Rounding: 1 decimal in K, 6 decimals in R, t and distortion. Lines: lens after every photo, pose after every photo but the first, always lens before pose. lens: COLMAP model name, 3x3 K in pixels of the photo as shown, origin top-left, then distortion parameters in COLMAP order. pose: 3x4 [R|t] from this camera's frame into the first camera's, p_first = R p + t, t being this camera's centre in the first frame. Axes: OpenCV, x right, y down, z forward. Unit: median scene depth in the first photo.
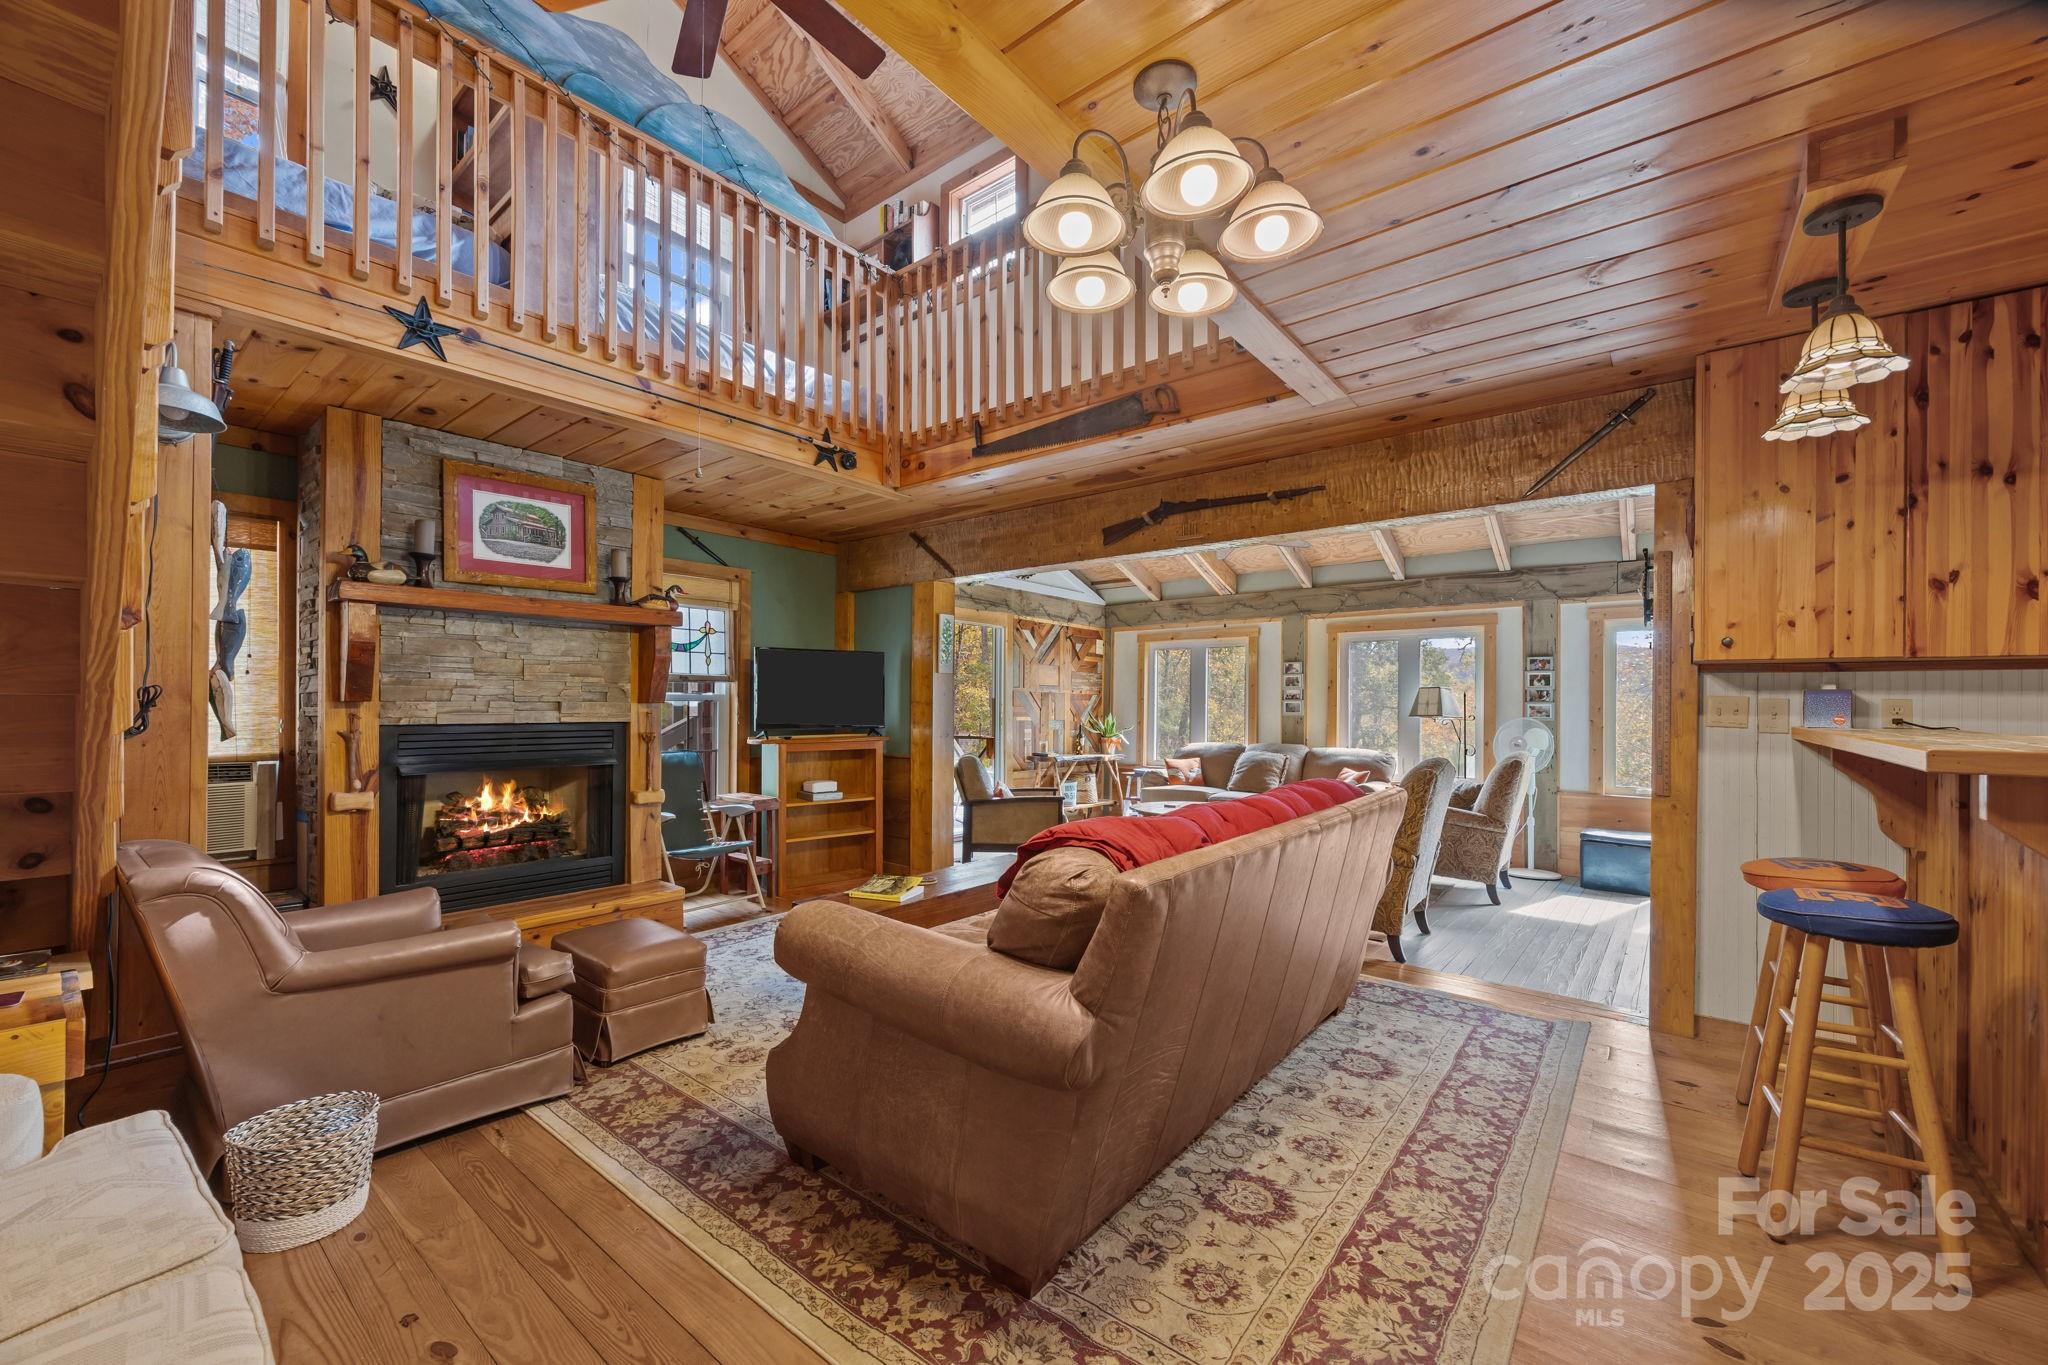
lens RADIAL K [[791.5, 0, 1029.6], [0, 791.5, 695.9], [0, 0, 1]] dist [0.000309, -0.000722]
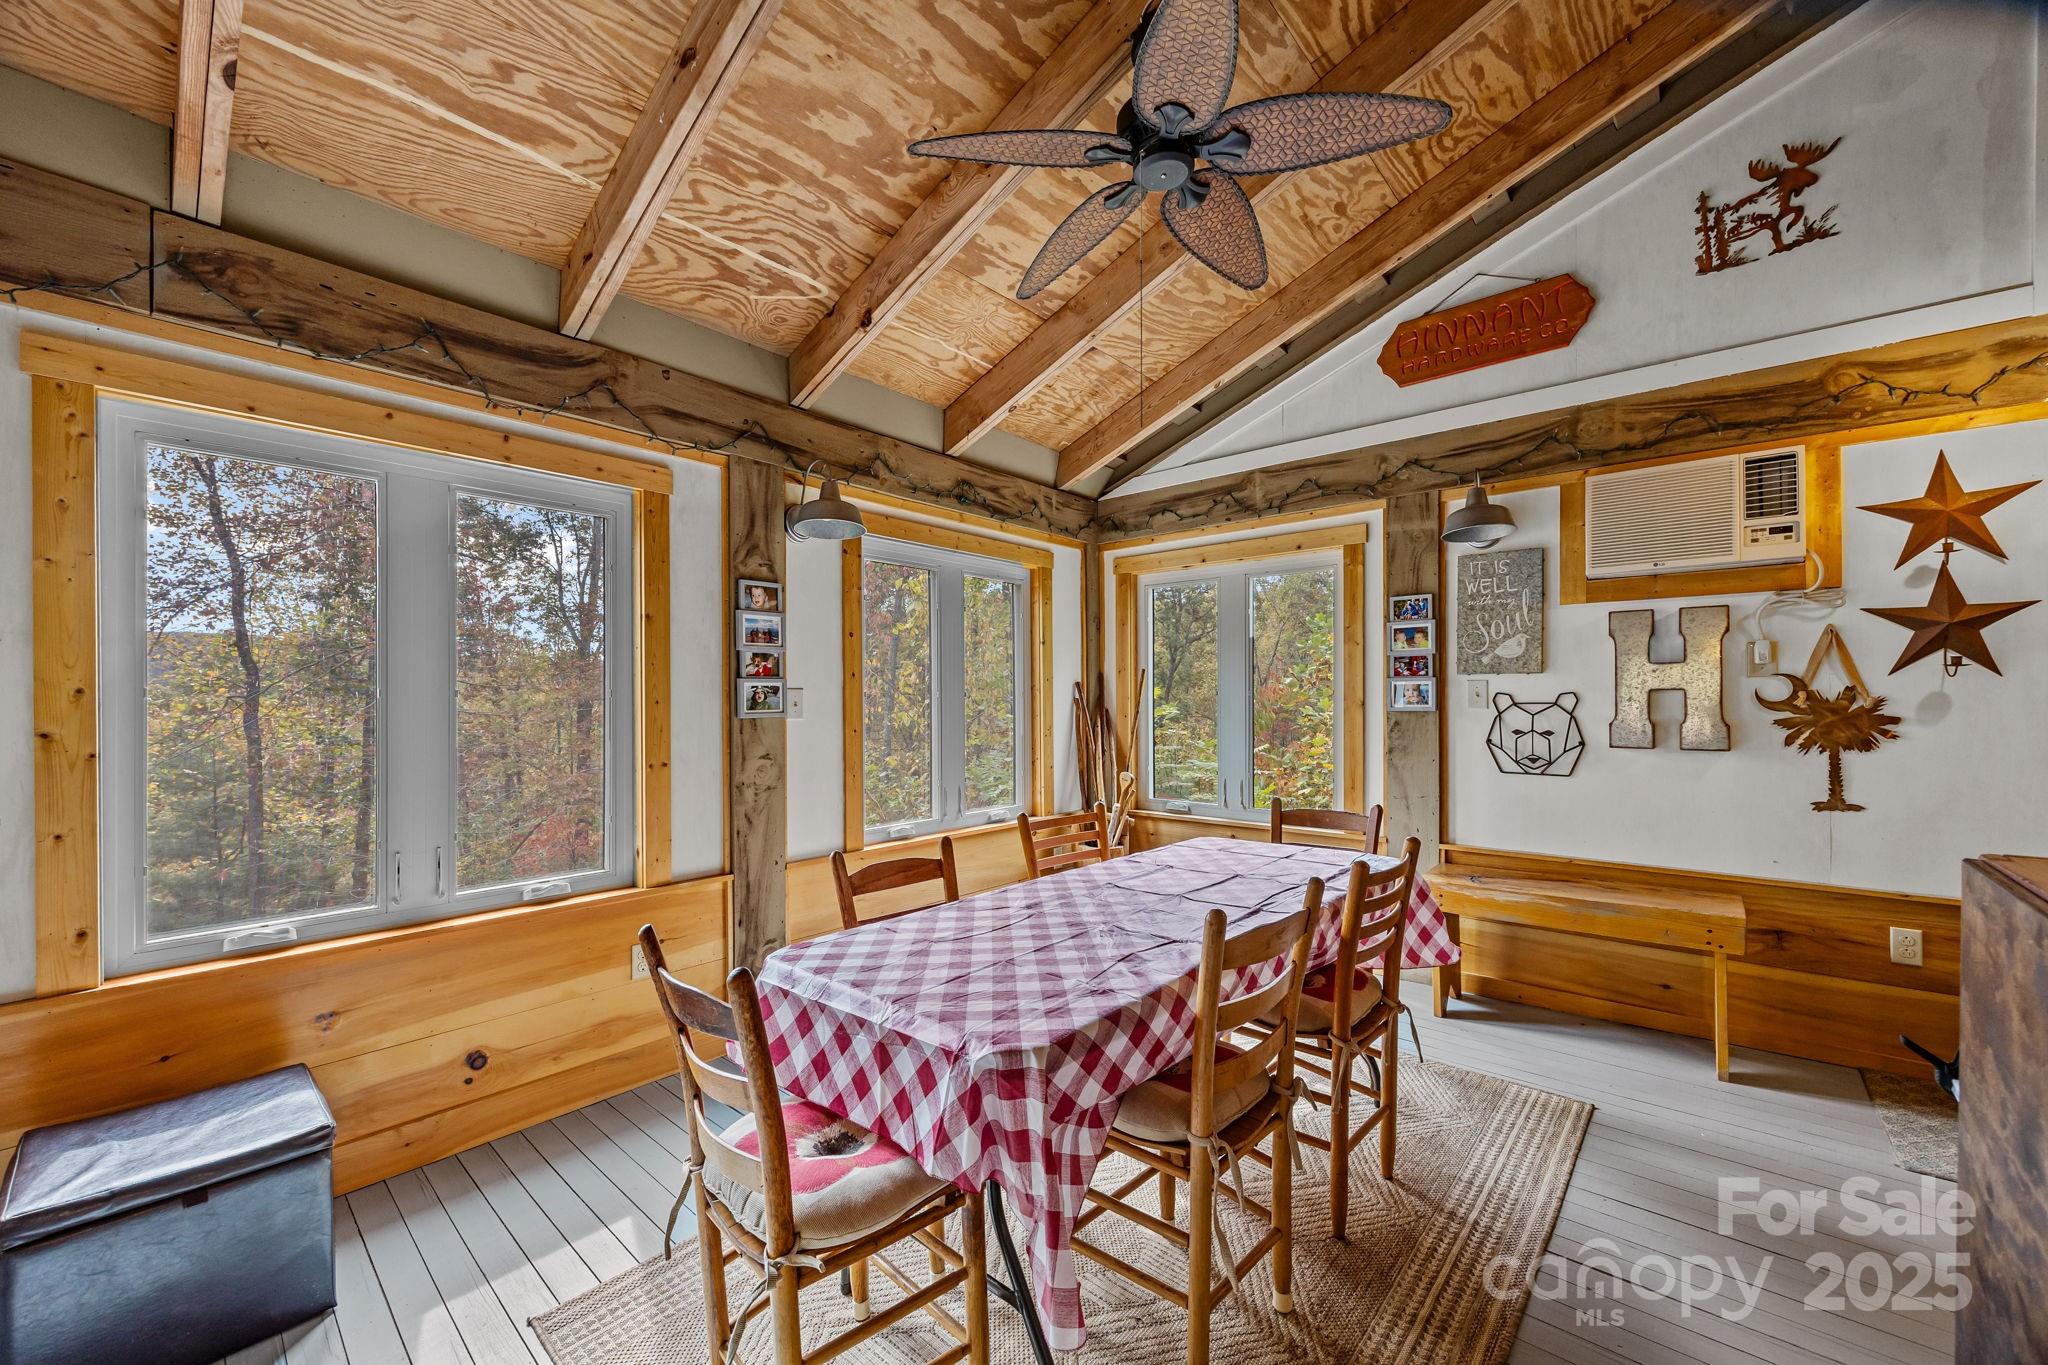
lens RADIAL K [[791.5, 0, 1029.7], [0, 791.5, 697.4], [0, 0, 1]] dist [0.000309, -0.000722]
pose [[0.038711, -0.012949, 0.999167, 0.722401], [-0.009222, 0.999869, 0.013315, 0.020450], [-0.999208, -0.009730, 0.038587, 1.041890]]
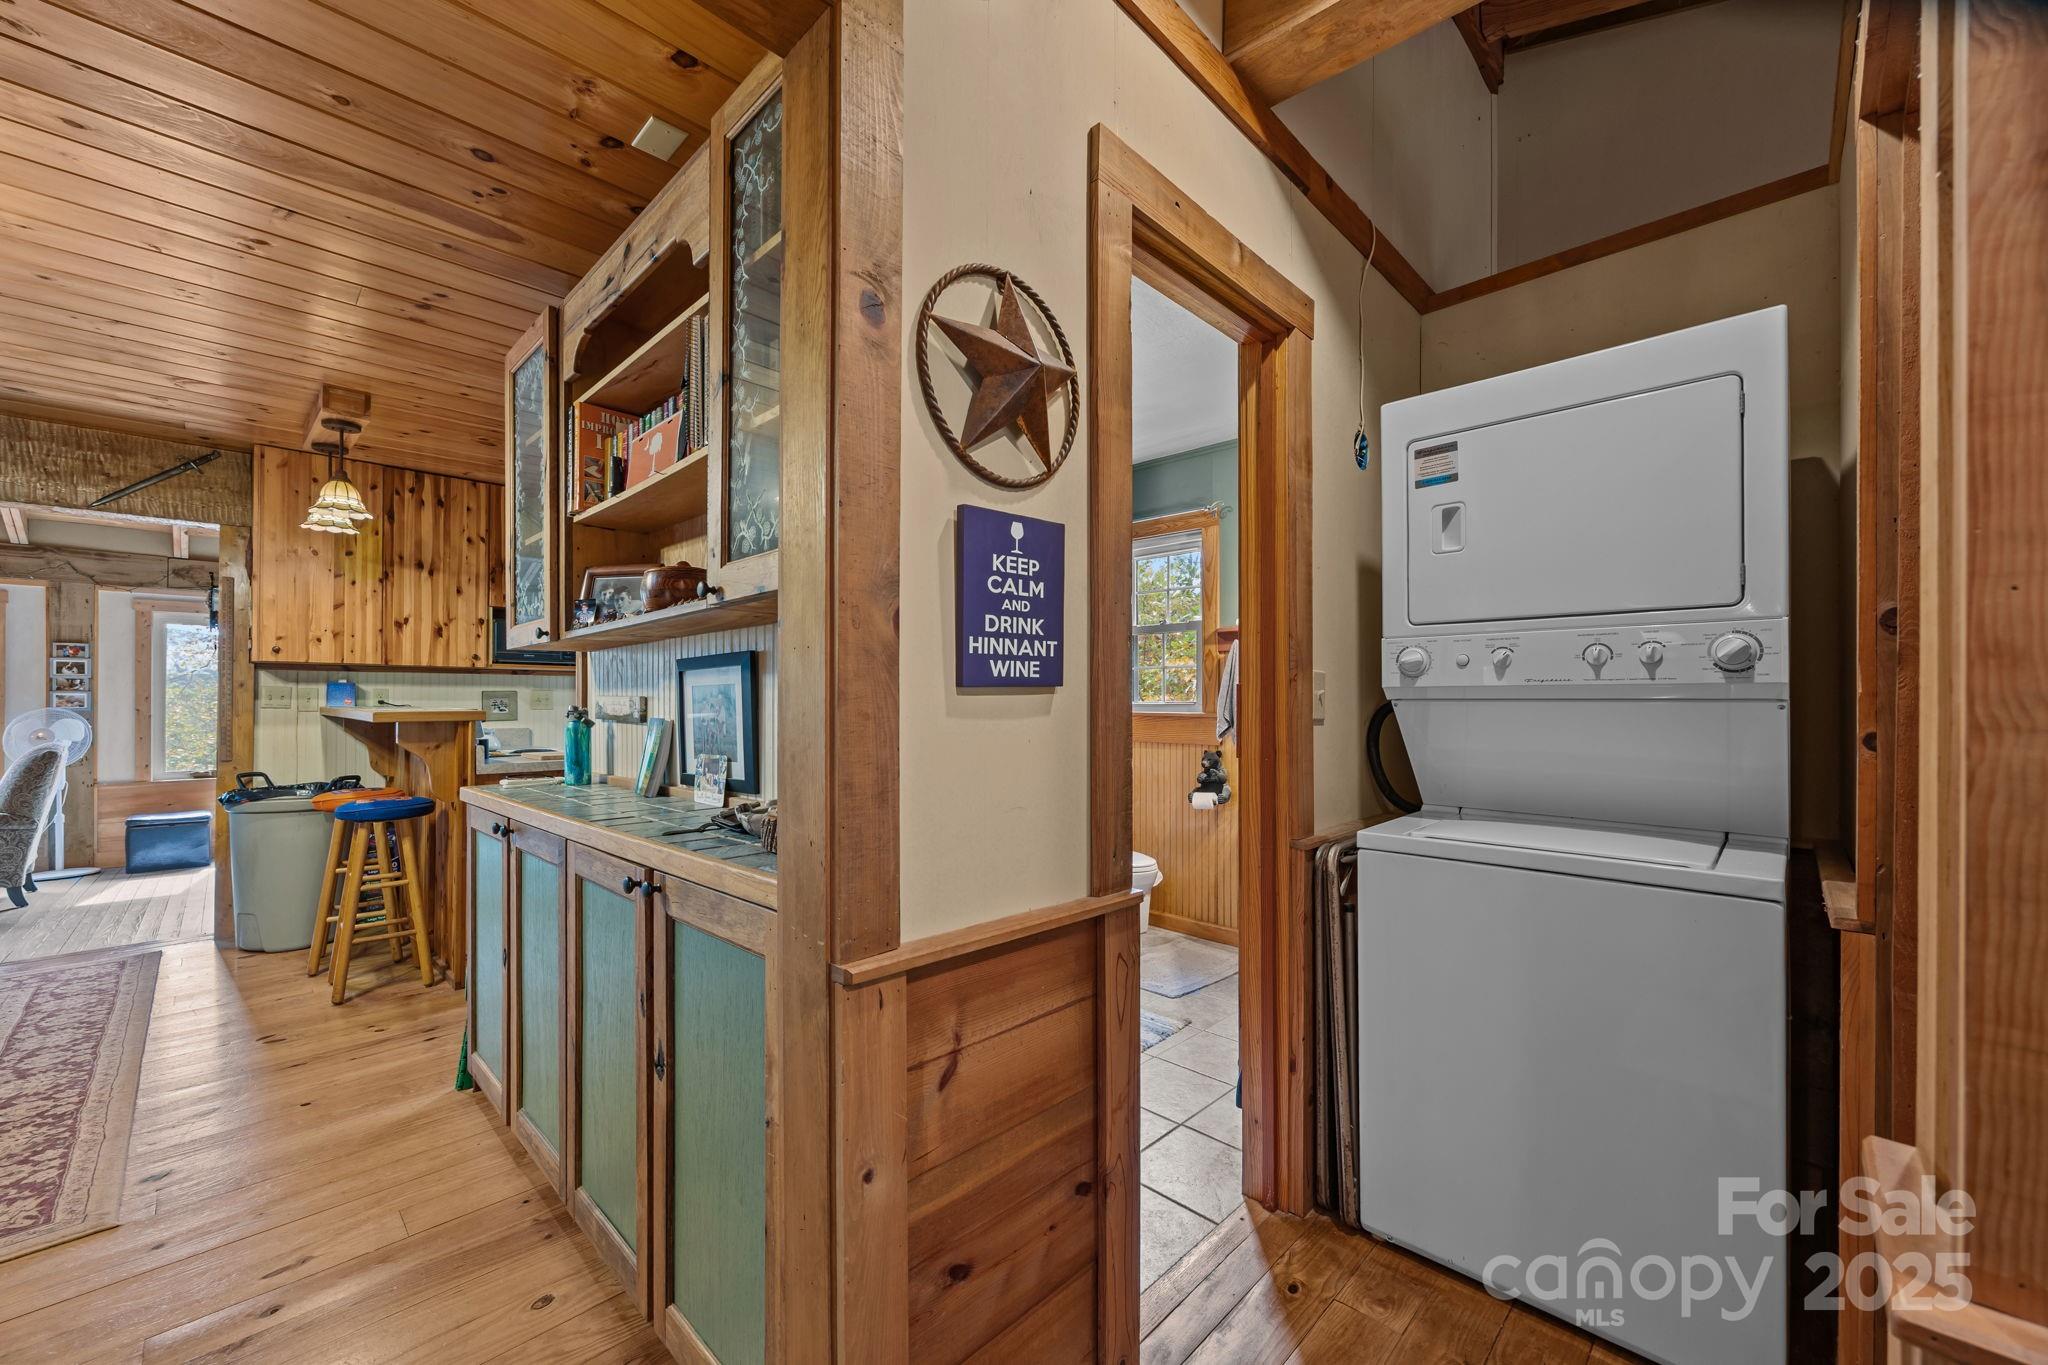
lens RADIAL K [[791.5, 0, 1023.3], [0, 791.5, 697.1], [0, 0, 1]] dist [0.000309, -0.000722]
pose [[0.090793, -0.005395, 0.995855, -0.314080], [-0.008047, 0.999949, 0.006151, 0.000099], [-0.995837, -0.008572, 0.090745, -0.354961]]
